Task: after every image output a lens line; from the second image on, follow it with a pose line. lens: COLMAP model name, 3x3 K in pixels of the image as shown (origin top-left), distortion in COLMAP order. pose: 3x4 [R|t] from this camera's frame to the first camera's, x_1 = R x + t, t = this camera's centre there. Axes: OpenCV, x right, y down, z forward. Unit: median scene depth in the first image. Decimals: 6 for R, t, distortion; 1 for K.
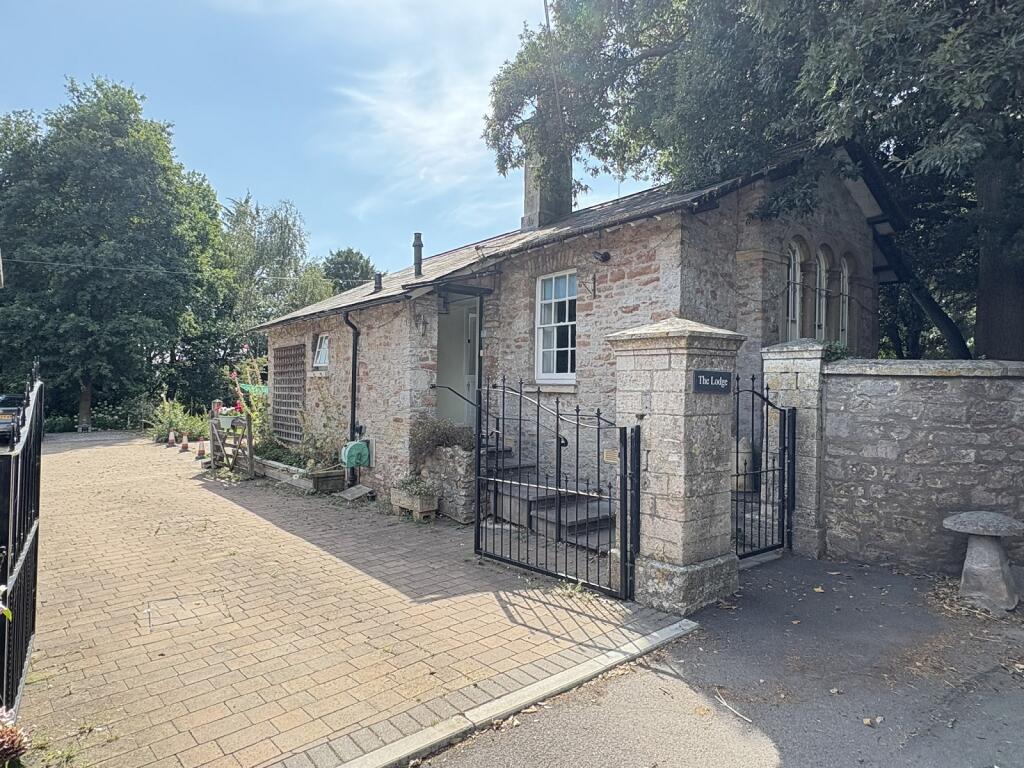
lens RADIAL K [[598.4, 0, 510.9], [0, 598.4, 378.5], [0, 0, 1]] dist [-0.007827, 0.008481]
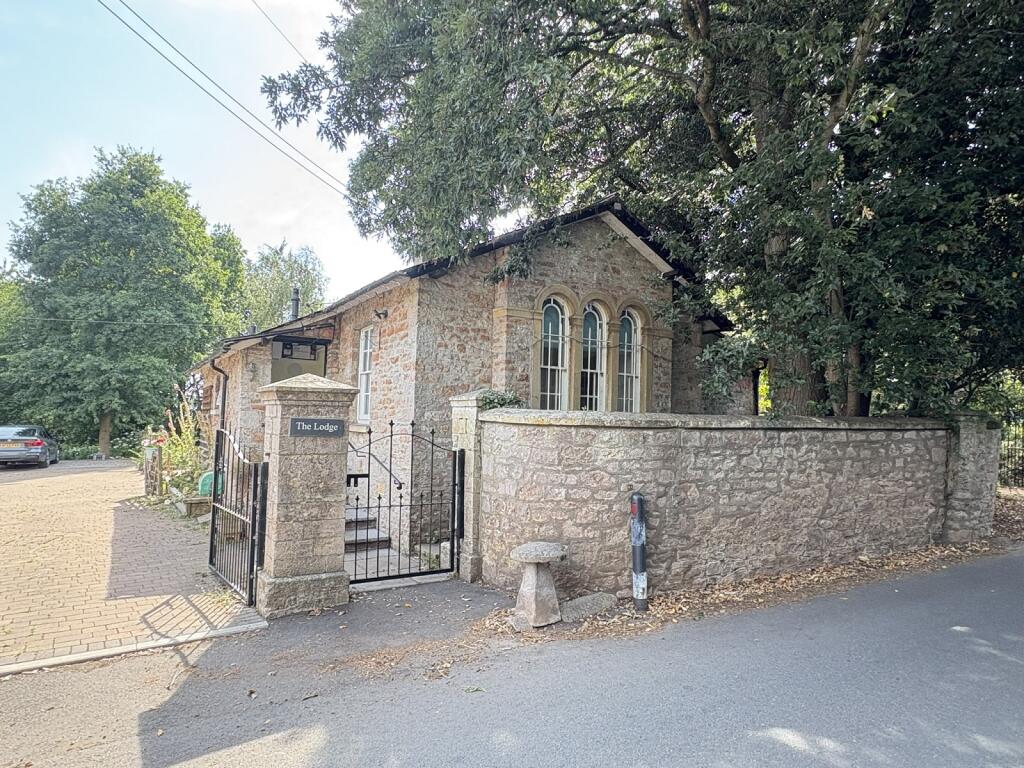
lens RADIAL K [[598.4, 0, 516.5], [0, 598.4, 388.9], [0, 0, 1]] dist [-0.007827, 0.008481]
pose [[0.994583, 0.006155, -0.103765, 0.561272], [-0.010337, 0.999154, -0.039812, -0.018307], [0.103432, 0.040669, 0.993805, -0.113006]]
